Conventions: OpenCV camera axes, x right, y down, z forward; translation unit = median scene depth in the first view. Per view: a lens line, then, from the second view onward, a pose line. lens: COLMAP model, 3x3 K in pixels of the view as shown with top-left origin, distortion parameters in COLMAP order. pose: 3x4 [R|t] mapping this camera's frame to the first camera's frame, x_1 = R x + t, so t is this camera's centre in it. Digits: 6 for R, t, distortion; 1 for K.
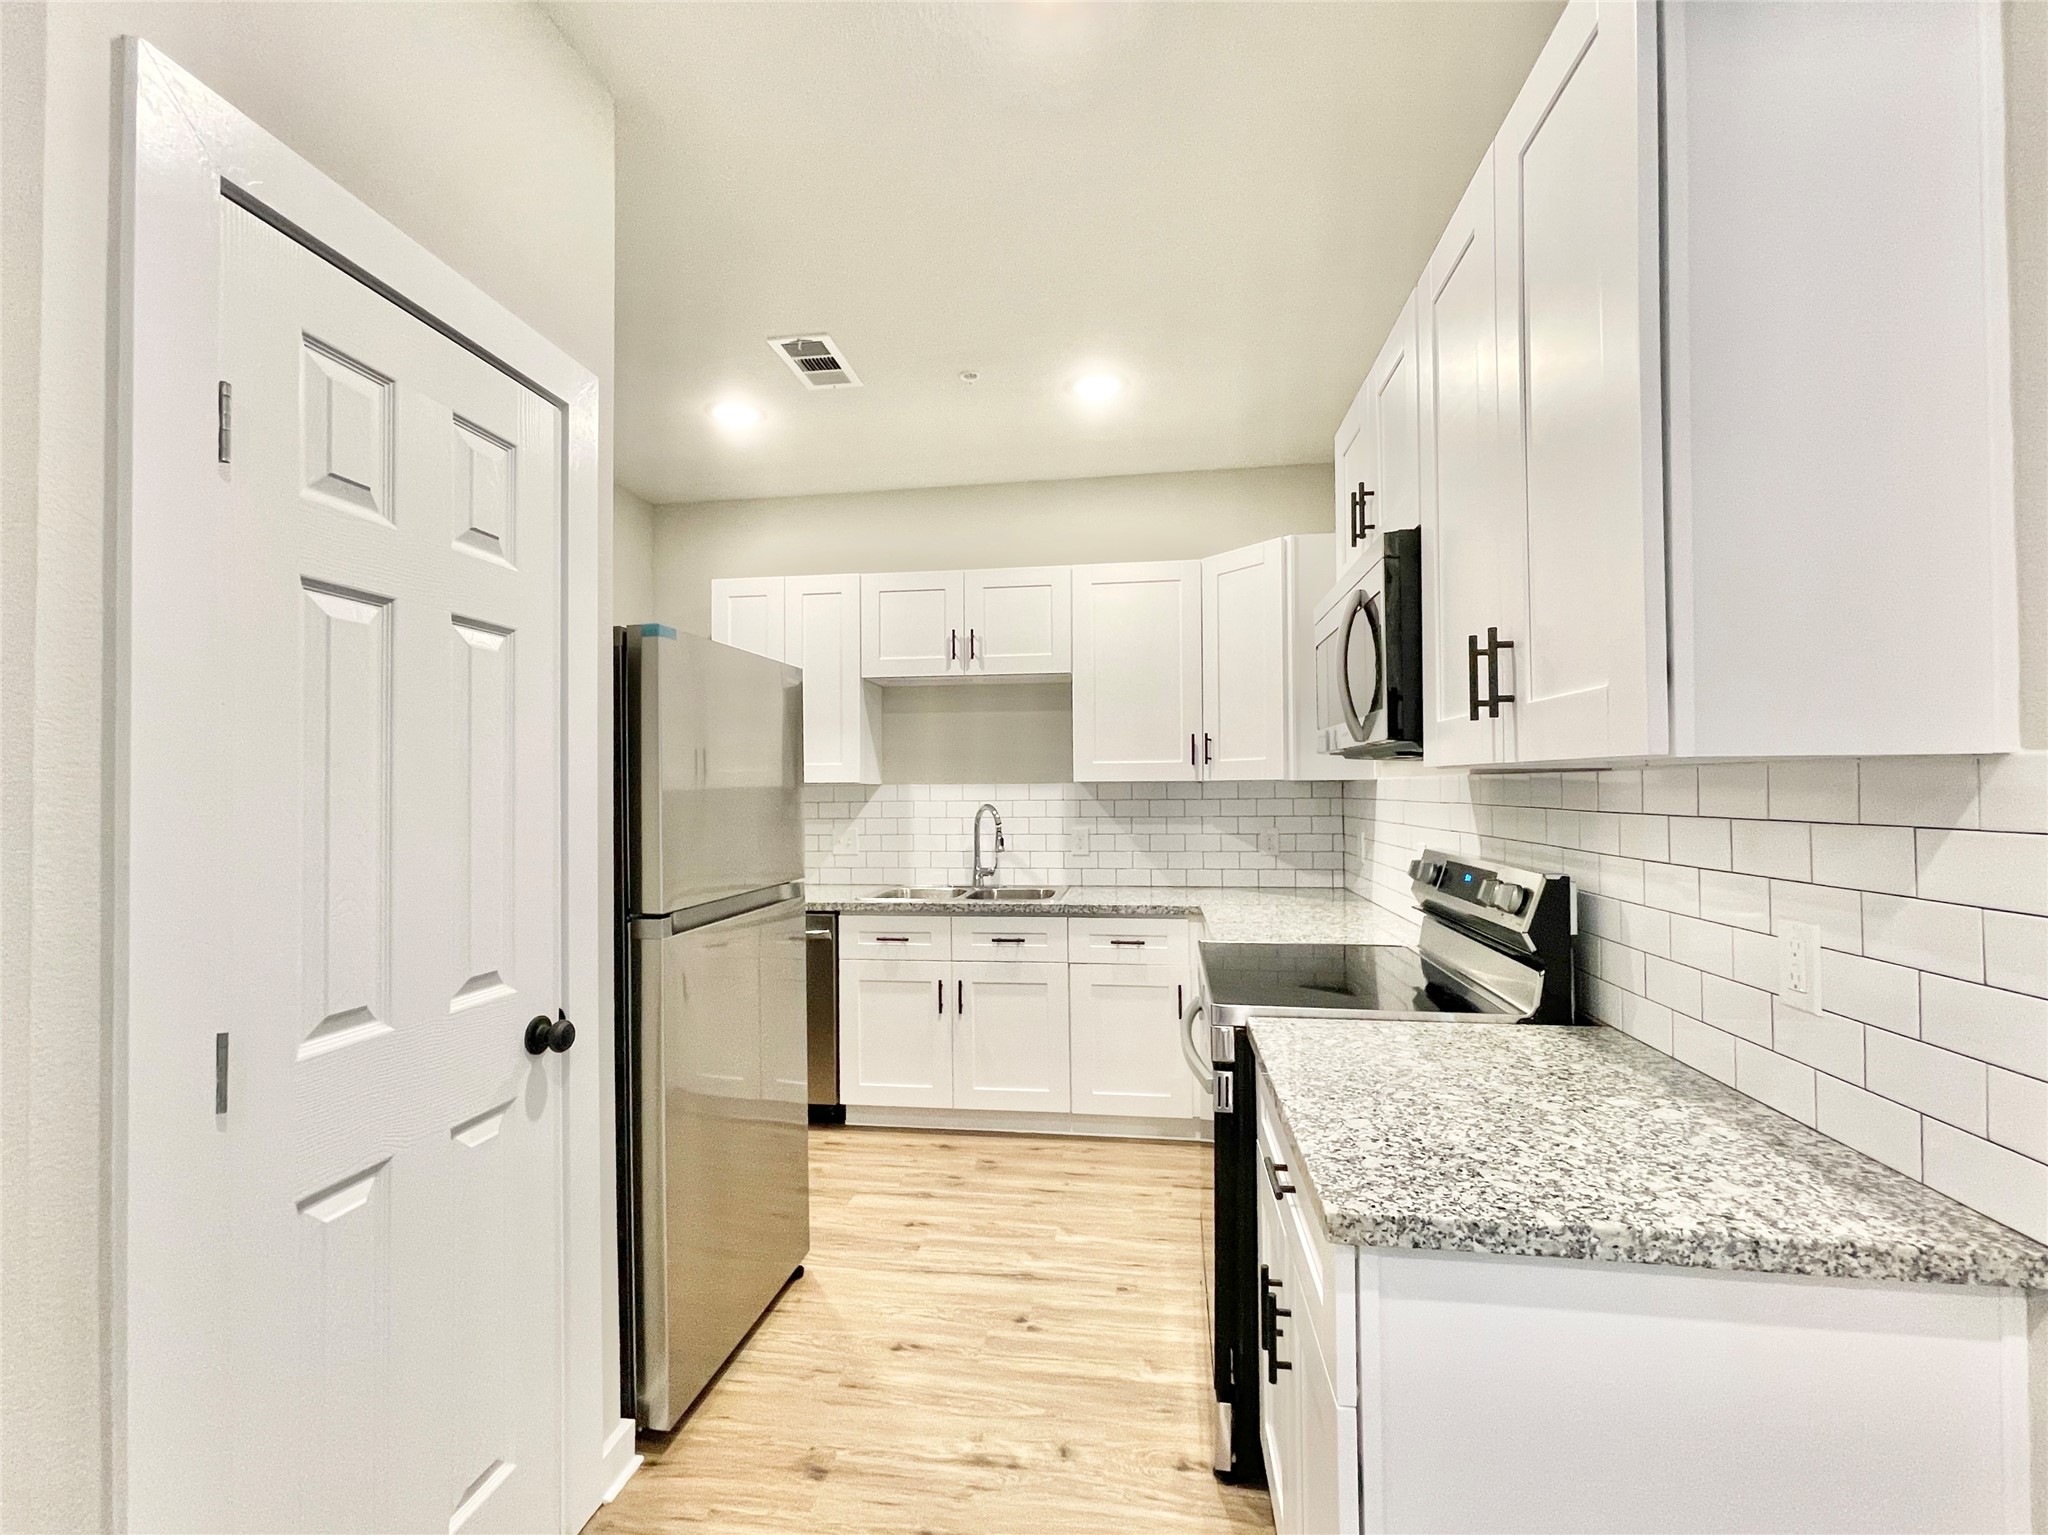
lens RADIAL K [[930.3, 0, 1024.0], [0, 930.3, 767.5], [0, 0, 1]] dist [0.001430, 0.000438]
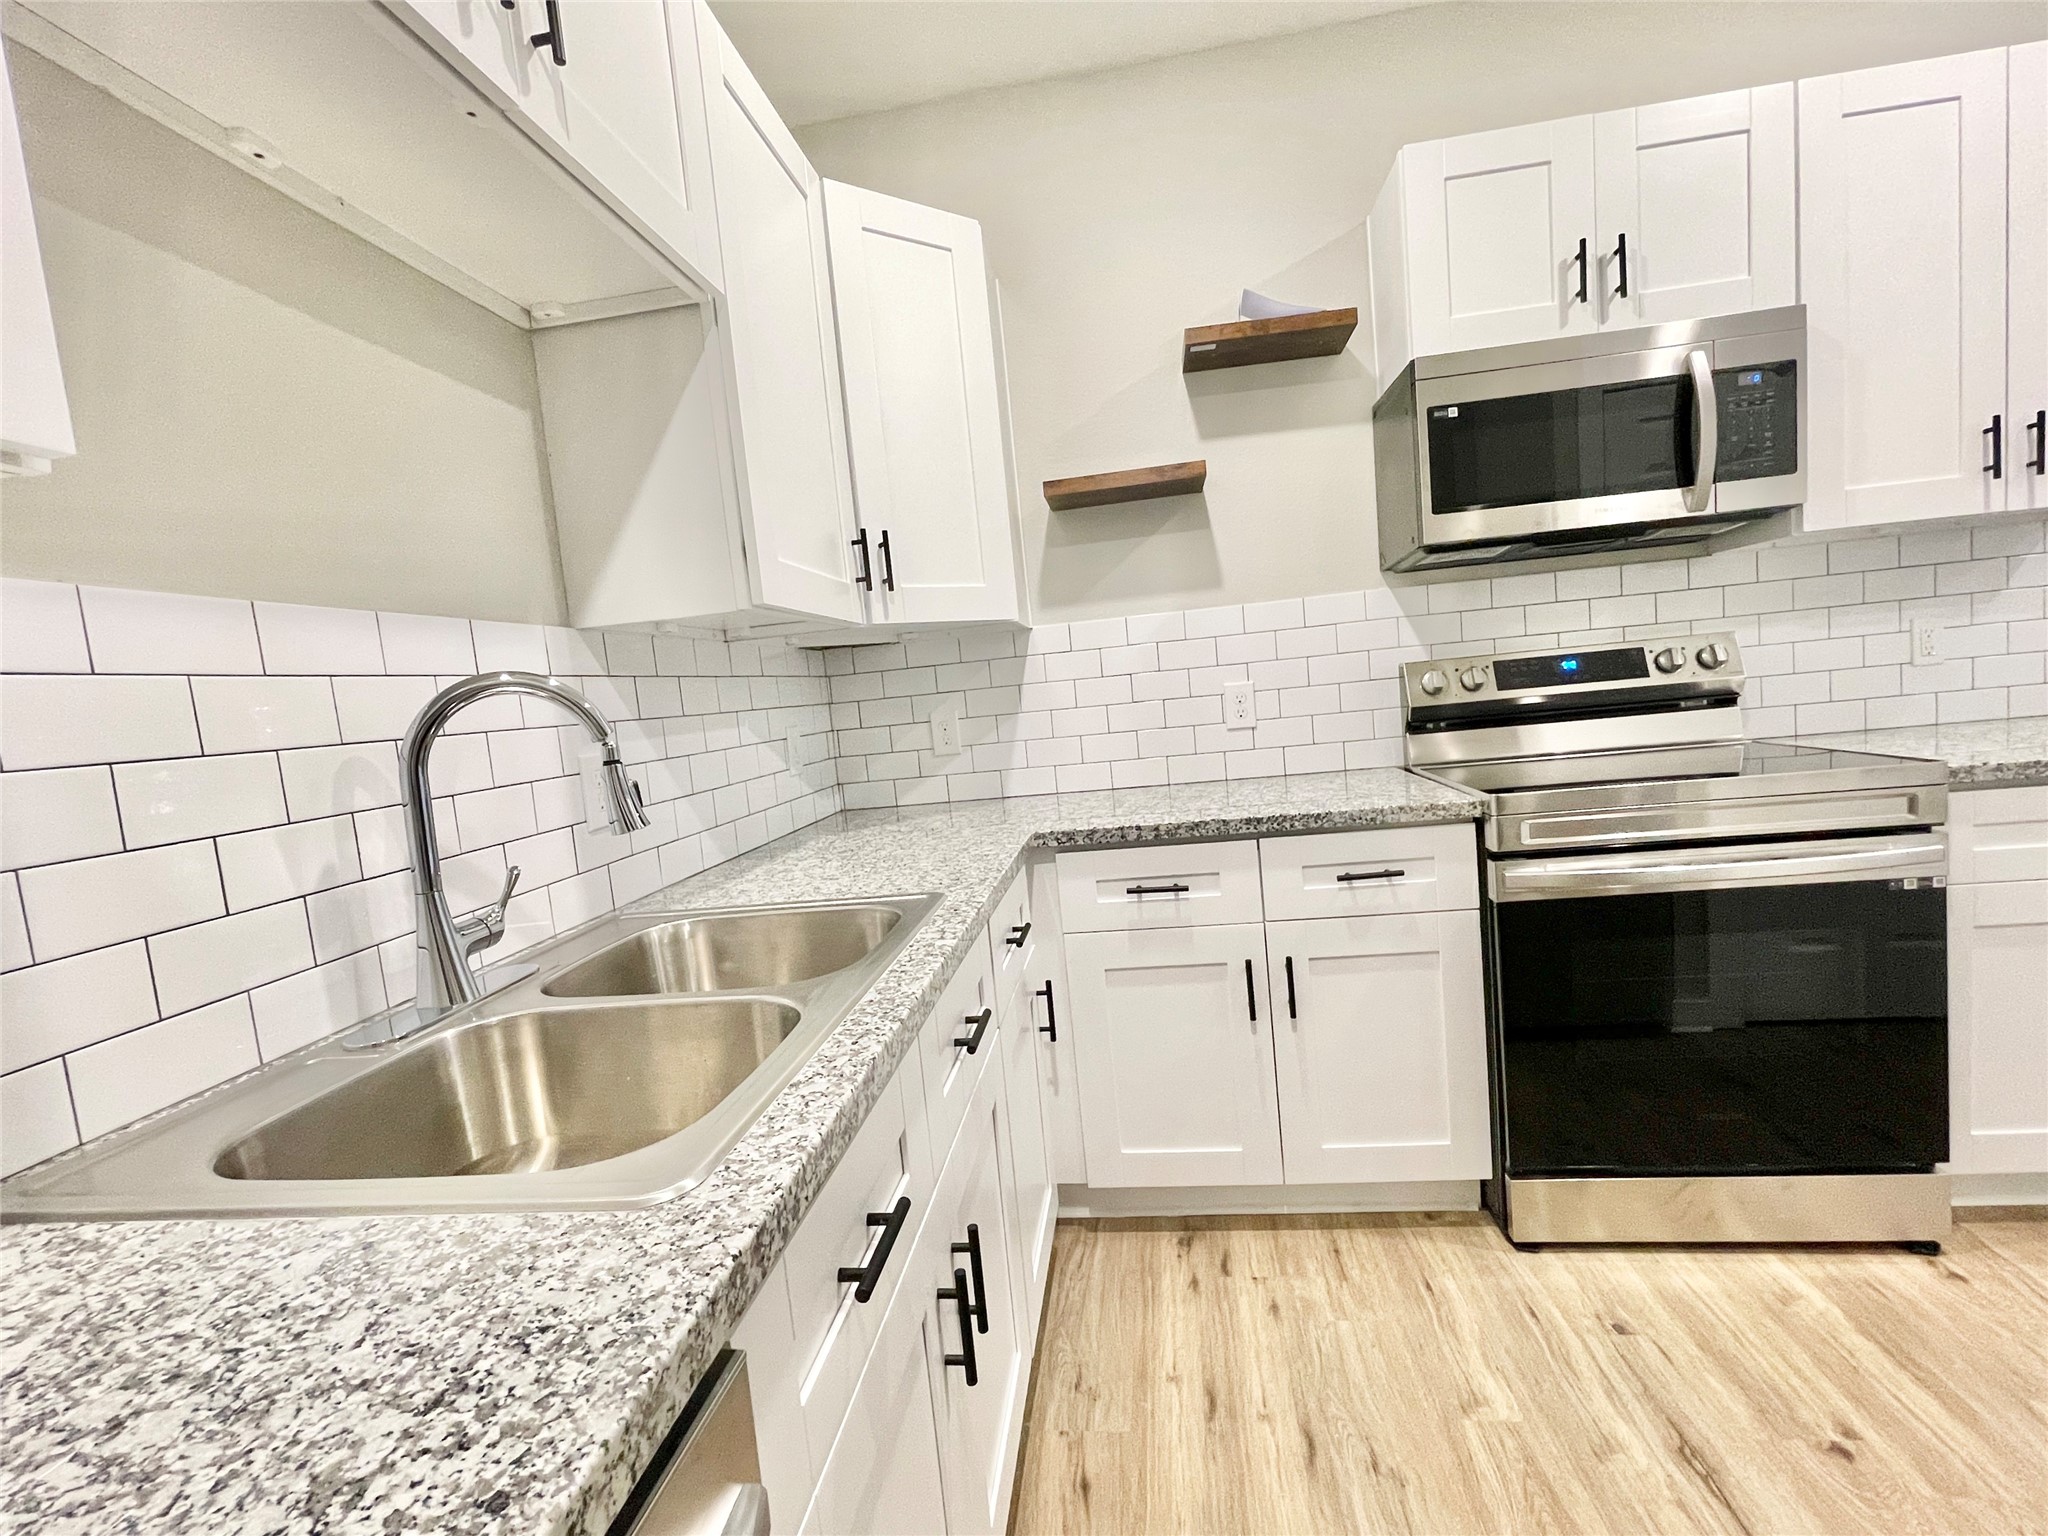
lens RADIAL K [[930.3, 0, 1024.0], [0, 930.3, 768.0], [0, 0, 1]] dist [0.001430, 0.000438]
pose [[-0.010161, -0.082132, 0.996570, -0.412504], [0.074448, 0.993793, 0.082663, 0.071418], [-0.997173, 0.075032, -0.003983, 1.135549]]
